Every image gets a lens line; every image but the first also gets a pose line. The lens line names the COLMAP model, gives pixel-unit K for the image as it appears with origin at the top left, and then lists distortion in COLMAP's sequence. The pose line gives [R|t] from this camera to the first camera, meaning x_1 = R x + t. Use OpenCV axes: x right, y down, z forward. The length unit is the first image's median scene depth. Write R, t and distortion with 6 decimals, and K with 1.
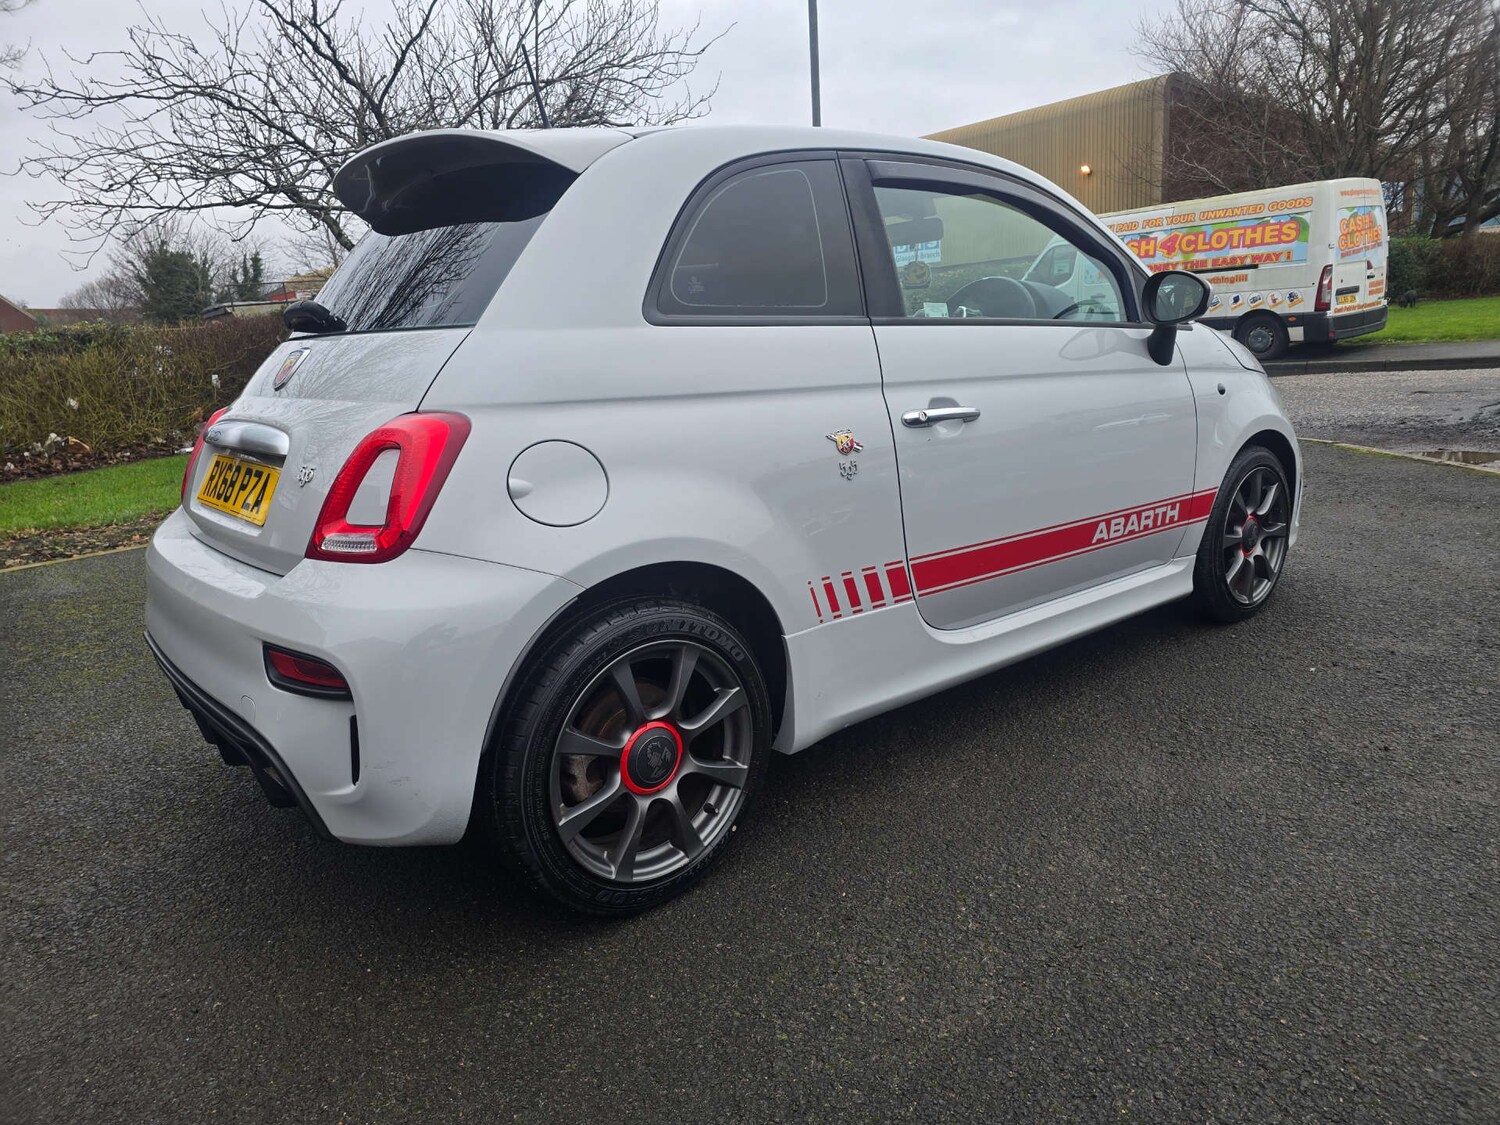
lens RADIAL K [[999.8, 0, 760.6], [0, 999.8, 546.0], [0, 0, 1]] dist [0.100157, -0.086205]
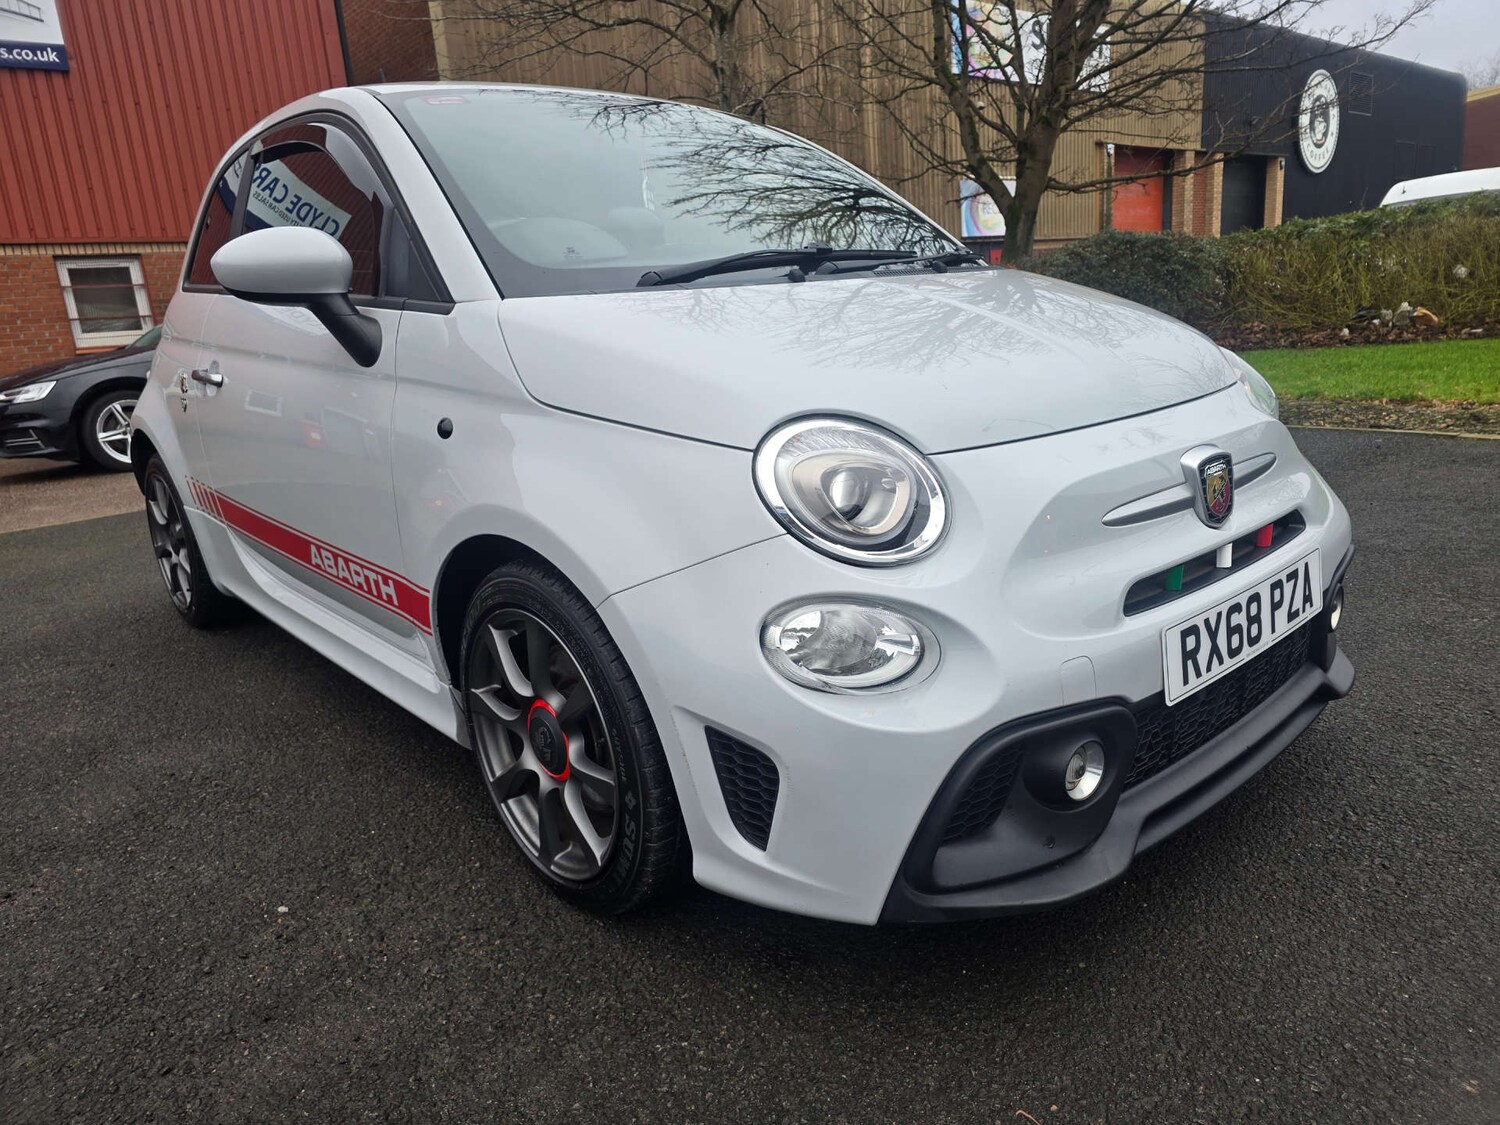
lens RADIAL K [[1022.2, 0, 754.0], [0, 1022.2, 556.7], [0, 0, 1]] dist [0.048394, -0.040751]
pose [[0.029168, 0.307165, -0.951209, 1.391364], [-0.153524, 0.941700, 0.299386, -0.388003], [0.987714, 0.137301, 0.074625, 1.568116]]
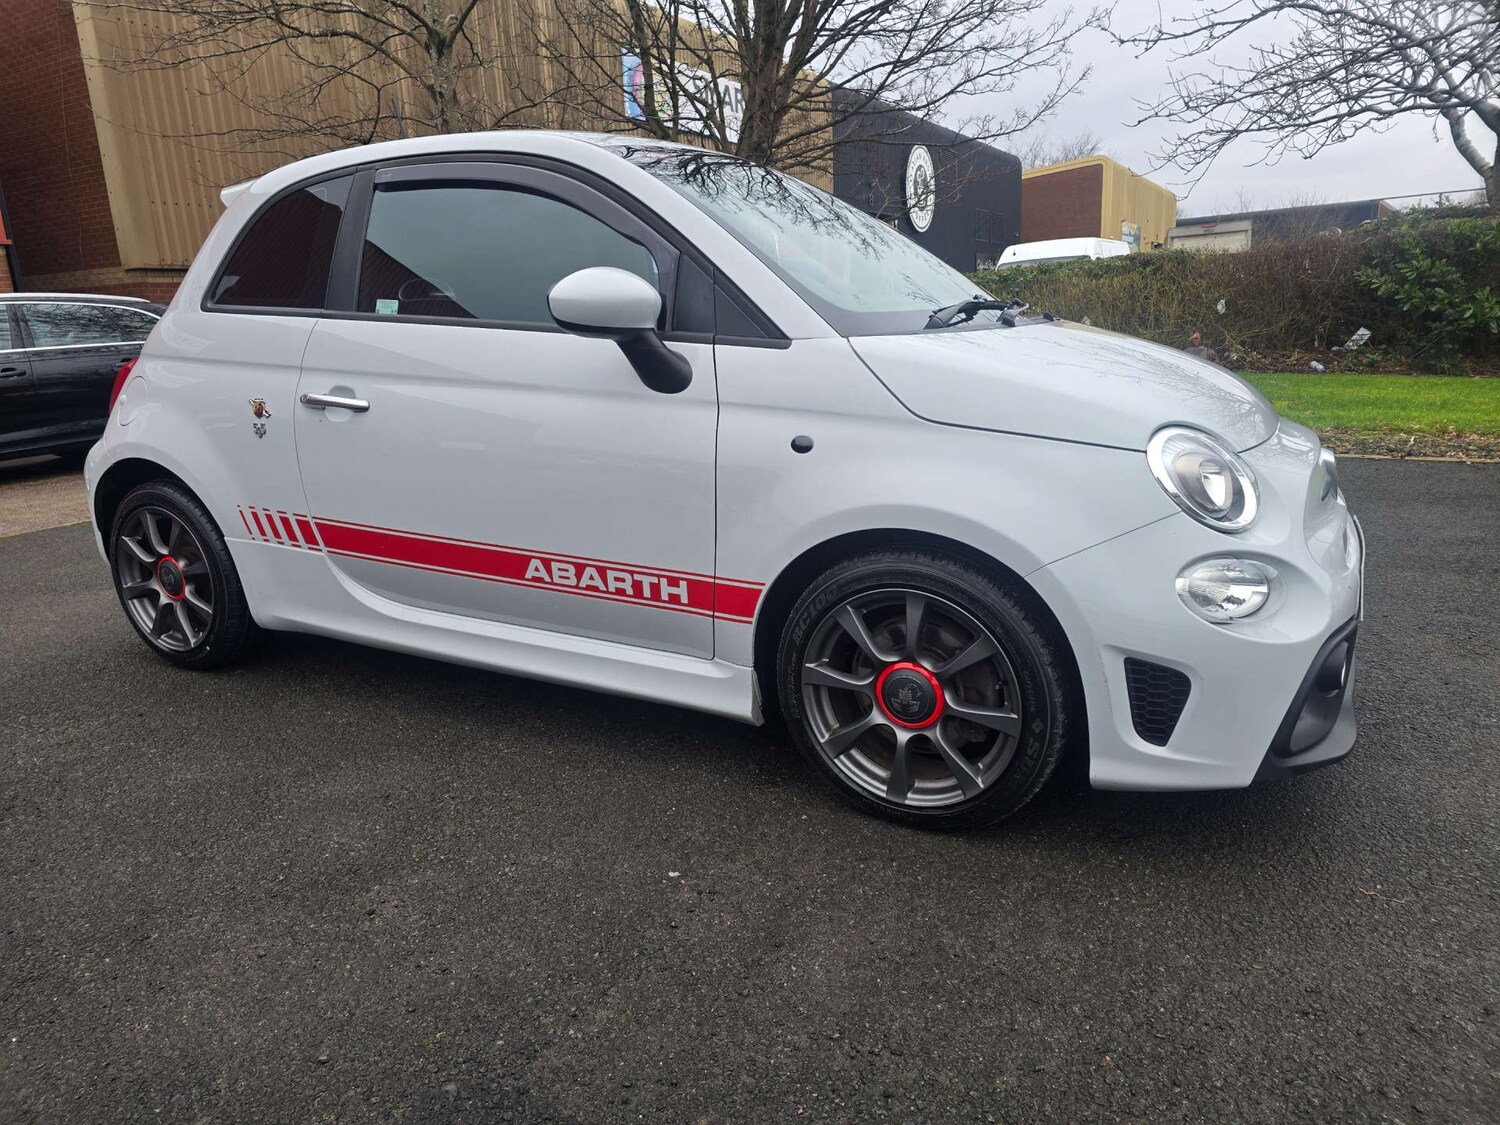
lens RADIAL K [[1017.4, 0, 741.3], [0, 1017.4, 557.3], [0, 0, 1]] dist [0.088639, -0.075273]
pose [[0.360802, 0.271085, -0.892376, 1.443891], [-0.189407, 0.958184, 0.214496, -0.301112], [0.913207, 0.091632, 0.397060, 0.984072]]
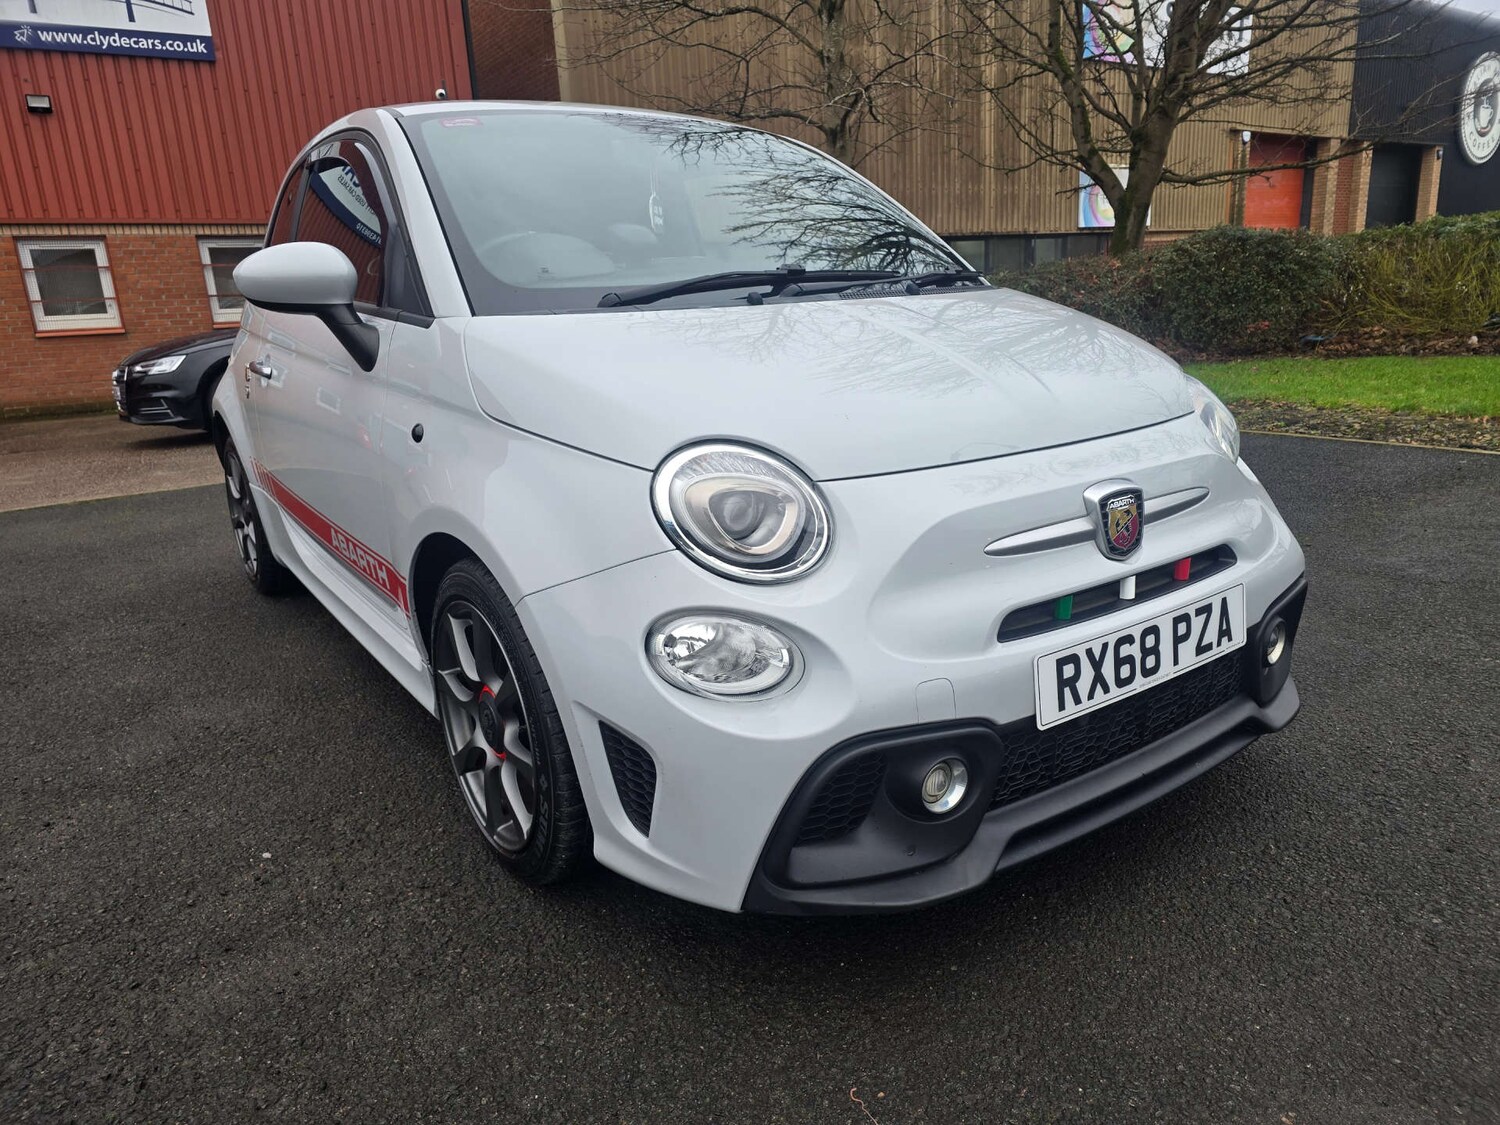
lens RADIAL K [[1019.7, 0, 750.0], [0, 1019.7, 562.5], [0, 0, 1]] dist [0.057199, -0.050593]
pose [[-0.089436, 0.324671, -0.941589, 1.428553], [-0.165379, 0.927413, 0.335491, -0.442173], [0.982166, 0.185724, -0.029251, 1.696094]]
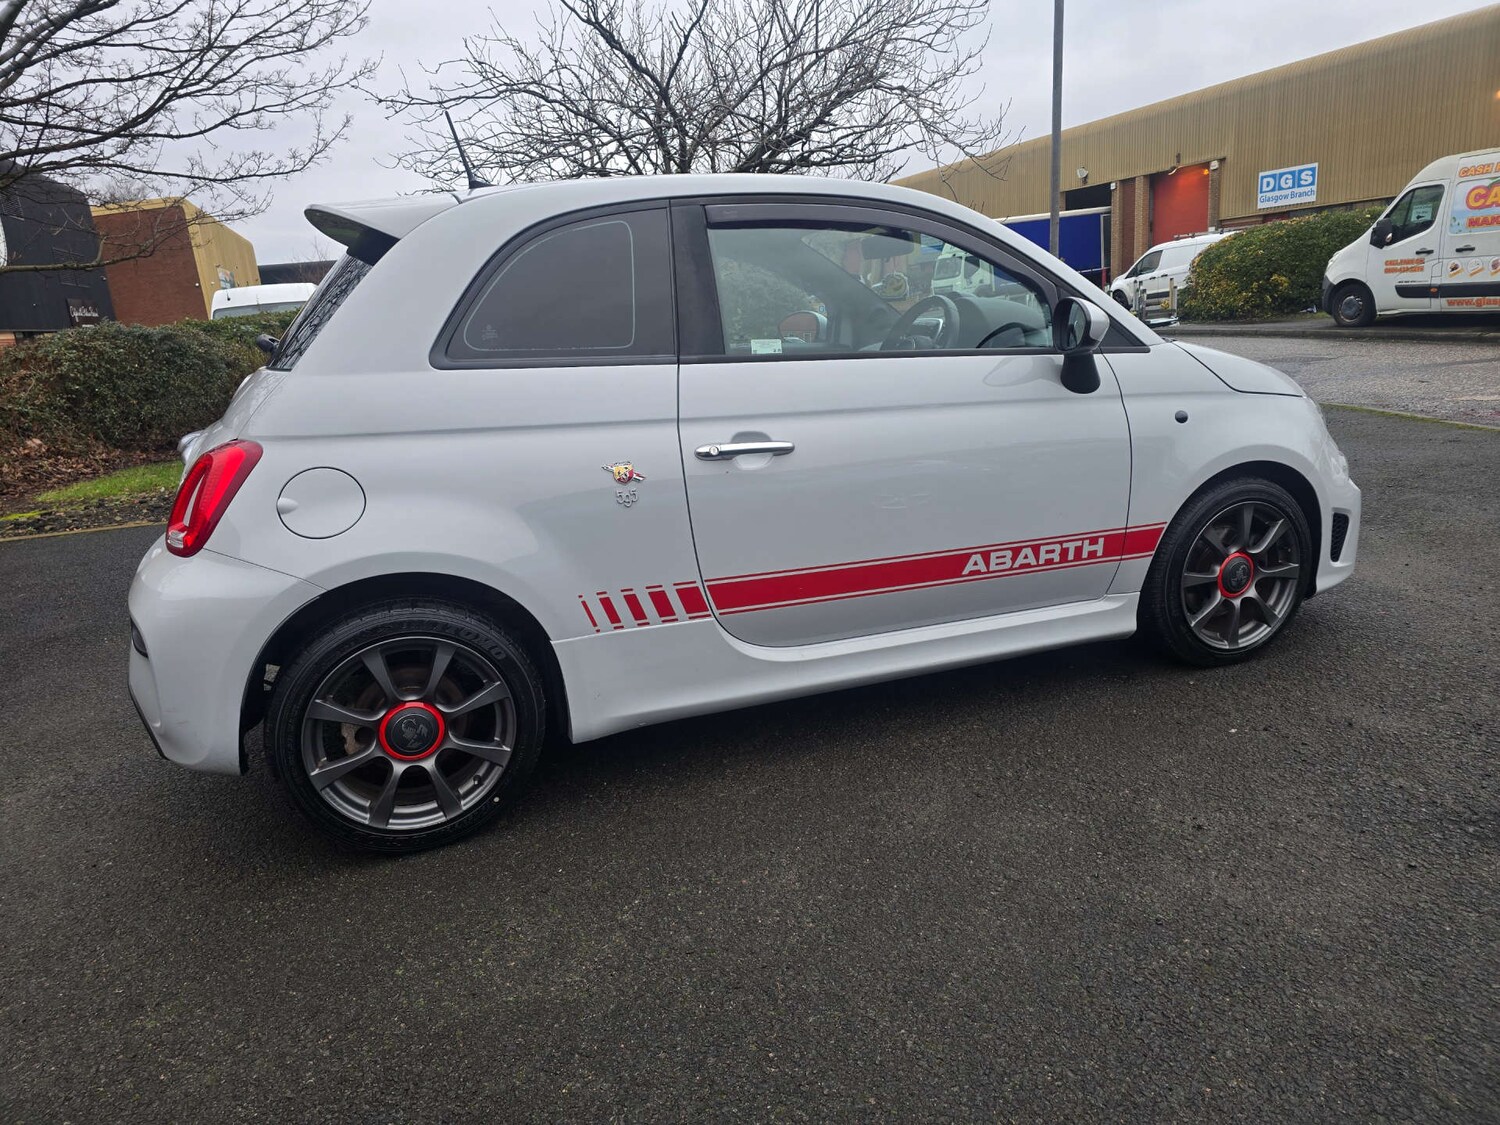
lens RADIAL K [[998.5, 0, 747.0], [0, 998.5, 538.4], [0, 0, 1]] dist [0.106373, -0.128393]
pose [[0.941430, 0.079882, -0.327610, 0.542972], [-0.066494, 0.996437, 0.051883, -0.091353], [0.330587, -0.027060, 0.943387, -0.003000]]
